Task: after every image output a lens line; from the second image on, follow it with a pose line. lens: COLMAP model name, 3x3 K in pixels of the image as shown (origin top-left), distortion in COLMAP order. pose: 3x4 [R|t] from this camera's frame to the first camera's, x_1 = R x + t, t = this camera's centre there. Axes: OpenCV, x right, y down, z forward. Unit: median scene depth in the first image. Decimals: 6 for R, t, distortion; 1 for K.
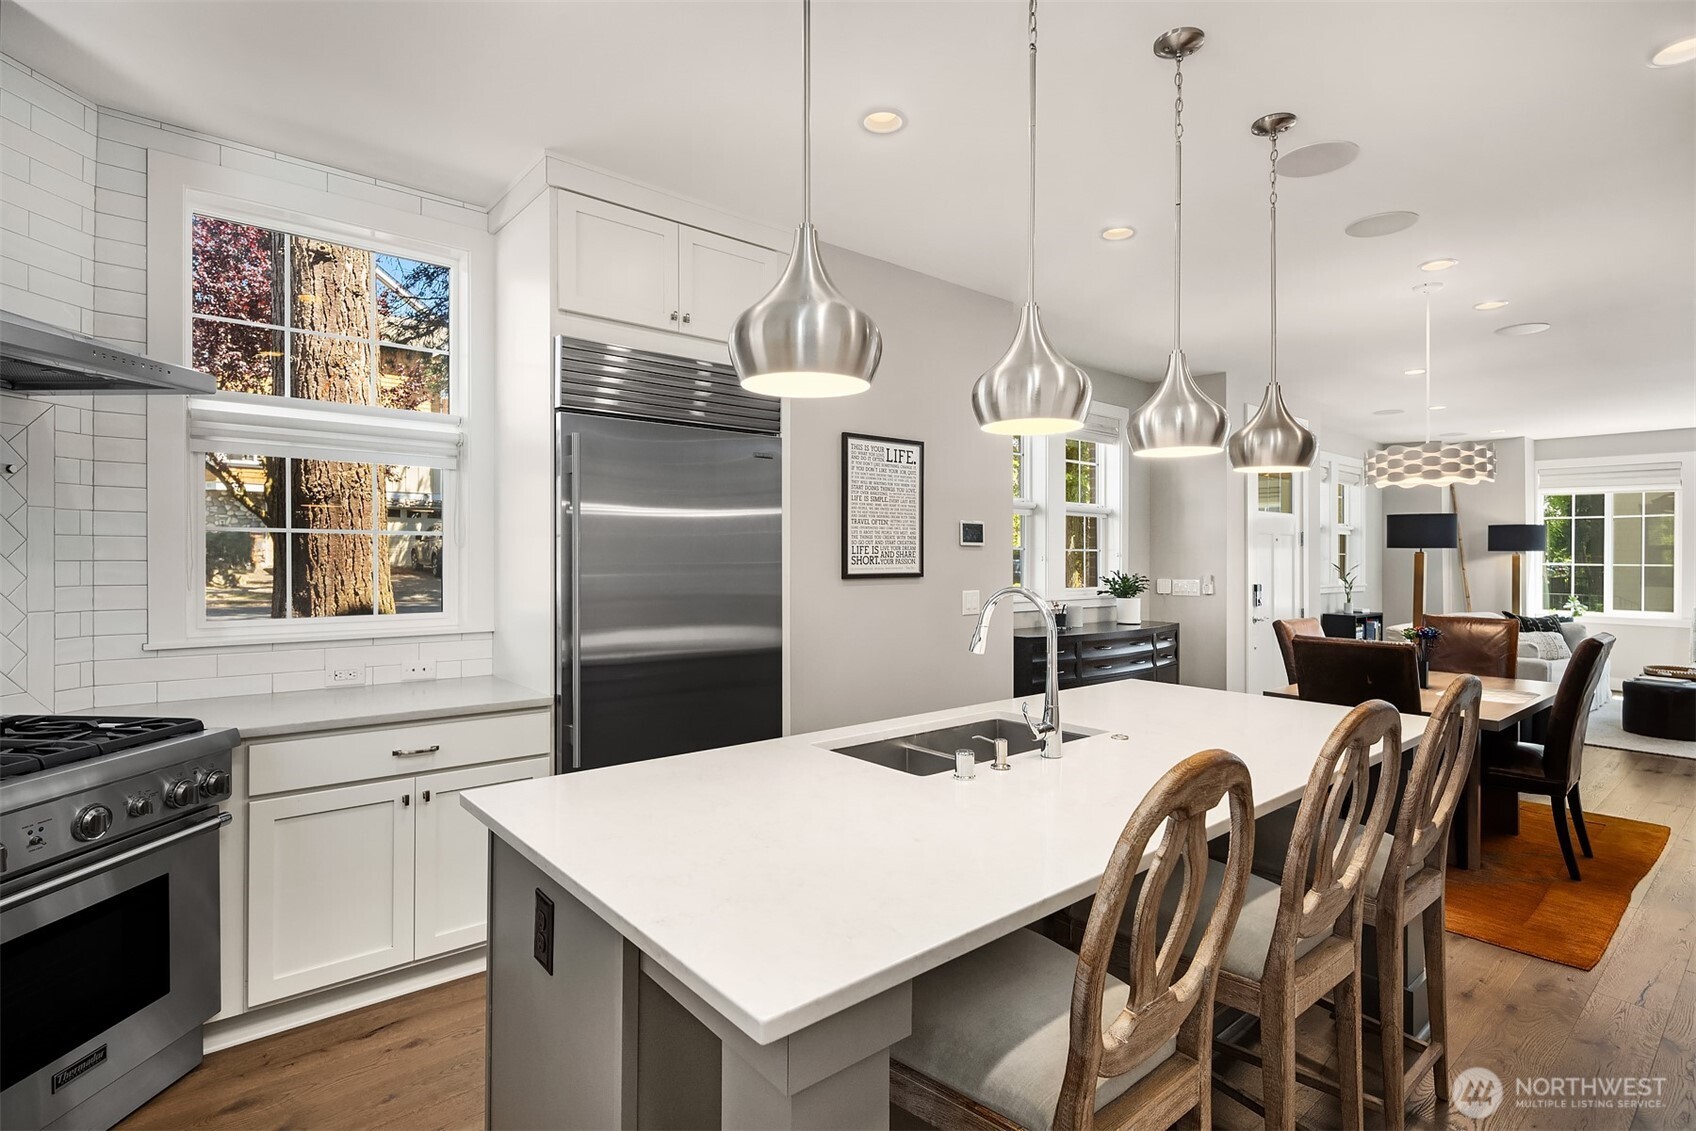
lens RADIAL K [[820.2, 0, 844.5], [0, 820.2, 541.3], [0, 0, 1]] dist [0.001950, -0.000490]
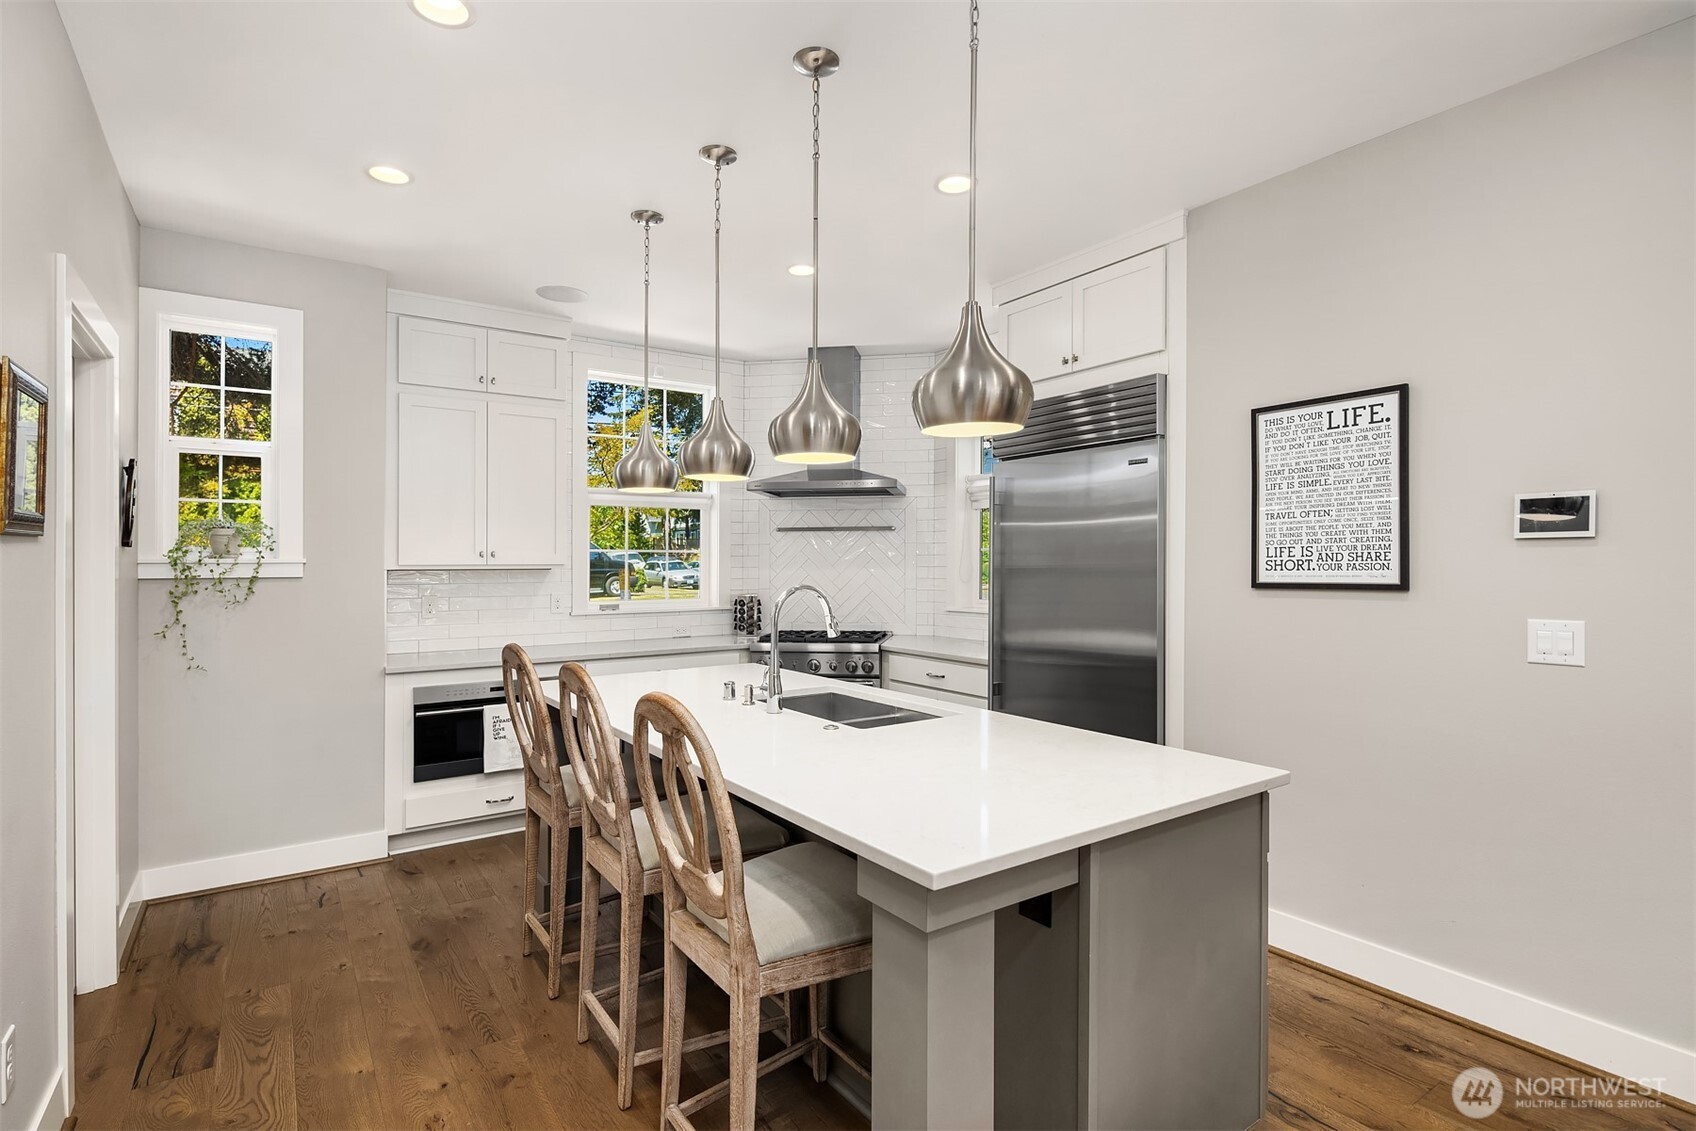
lens RADIAL K [[825.5, 0, 848.0], [0, 825.5, 565.5], [0, 0, 1]] dist [0.000585, 0.000384]
pose [[-0.096728, -0.024117, -0.995019, 0.837117], [-0.009317, 0.999685, -0.023325, 0.045508], [0.995267, 0.007015, -0.096922, 0.661723]]
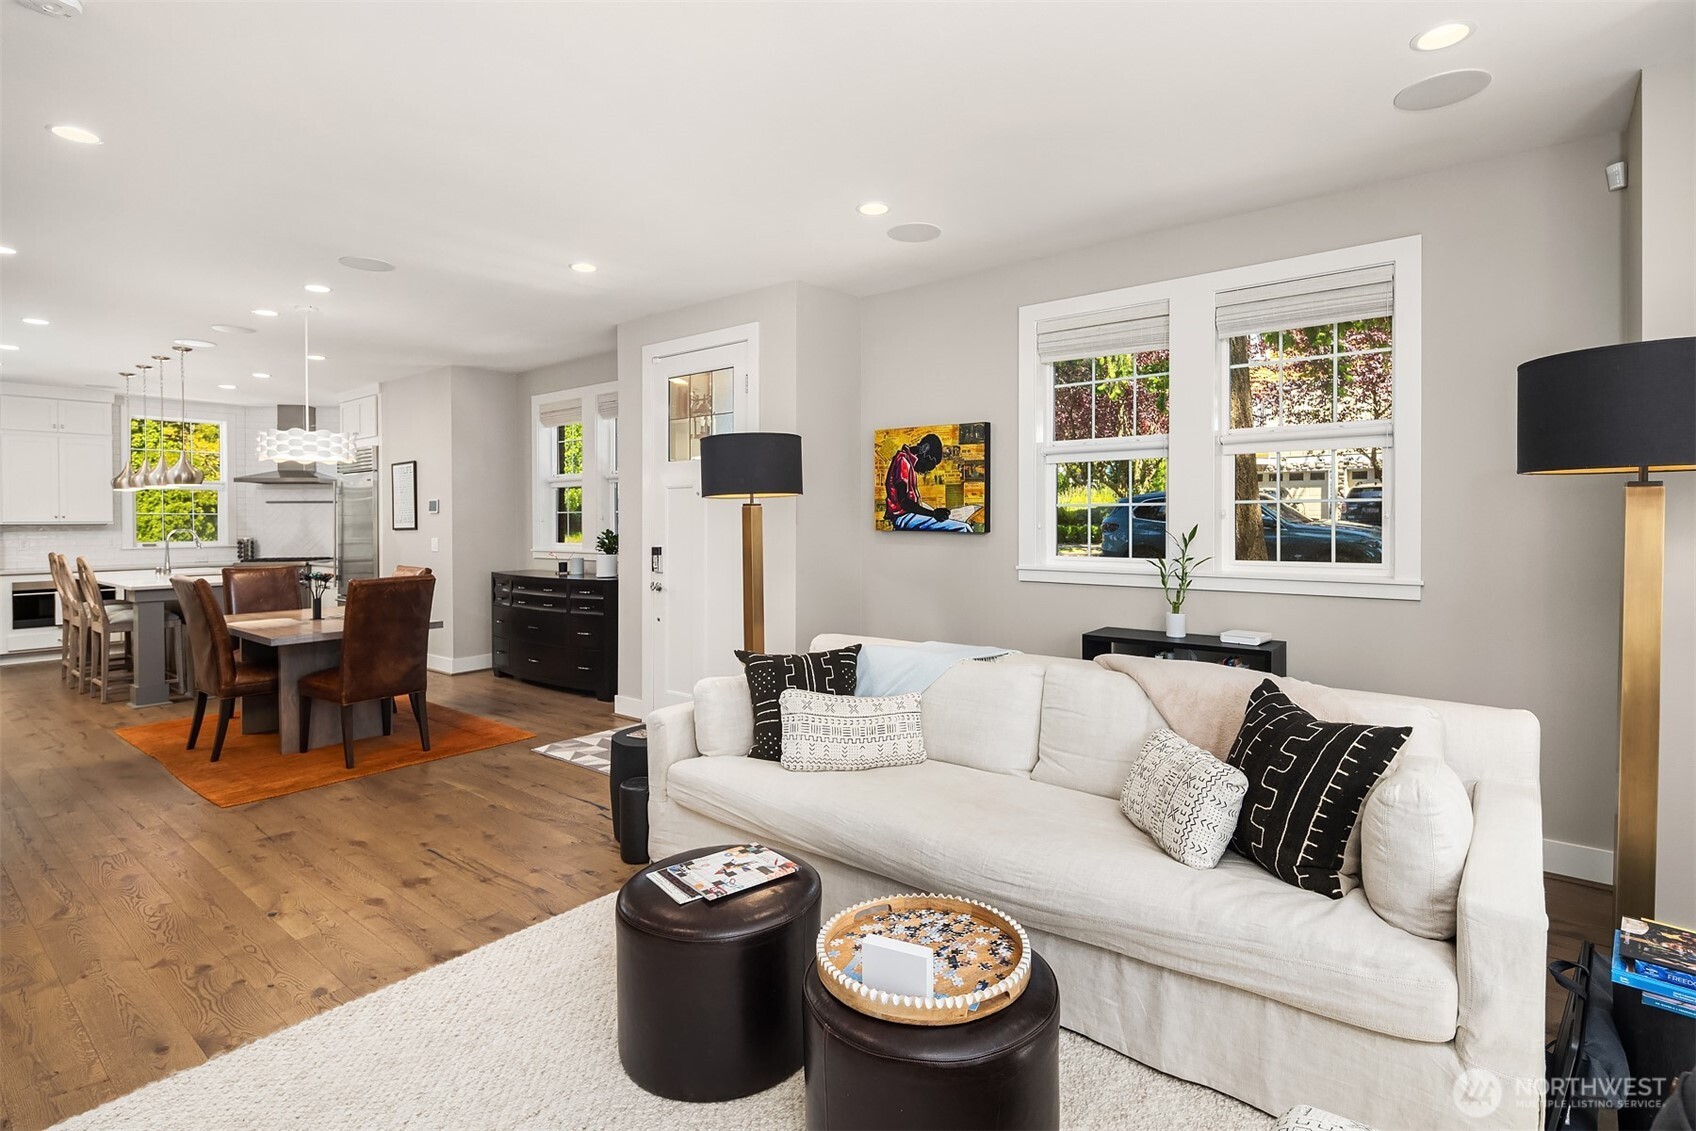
lens RADIAL K [[825.5, 0, 845.0], [0, 825.5, 532.7], [0, 0, 1]] dist [-0.000175, -0.000125]
pose [[0.181603, -0.012763, -0.983289, 2.339418], [-0.001322, 0.999912, -0.013223, 0.079440], [0.983371, 0.003701, 0.181570, 1.748188]]
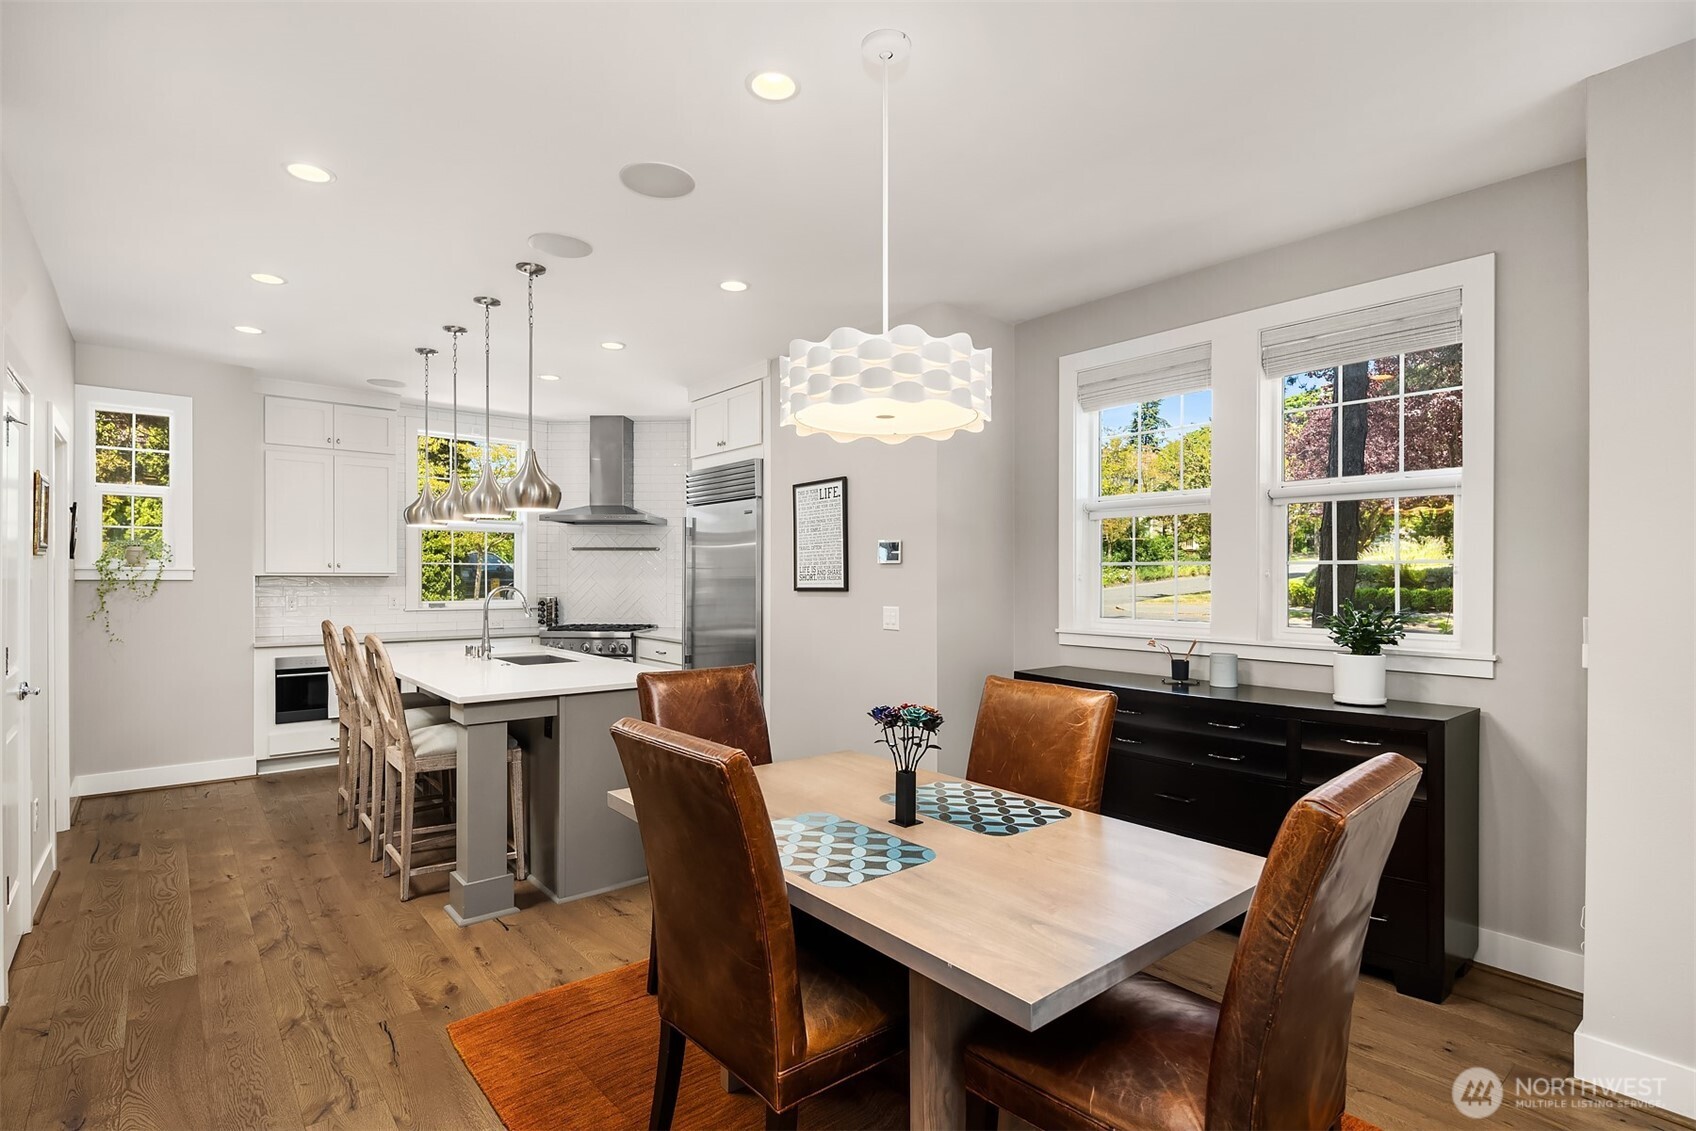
lens RADIAL K [[827.3, 0, 855.1], [0, 827.3, 587.9], [0, 0, 1]] dist [0.001159, -0.001123]
pose [[-0.008848, -0.013857, -0.999865, 1.353123], [-0.015976, 0.999778, -0.013714, 0.057507], [0.999833, 0.015853, -0.009068, 1.087401]]
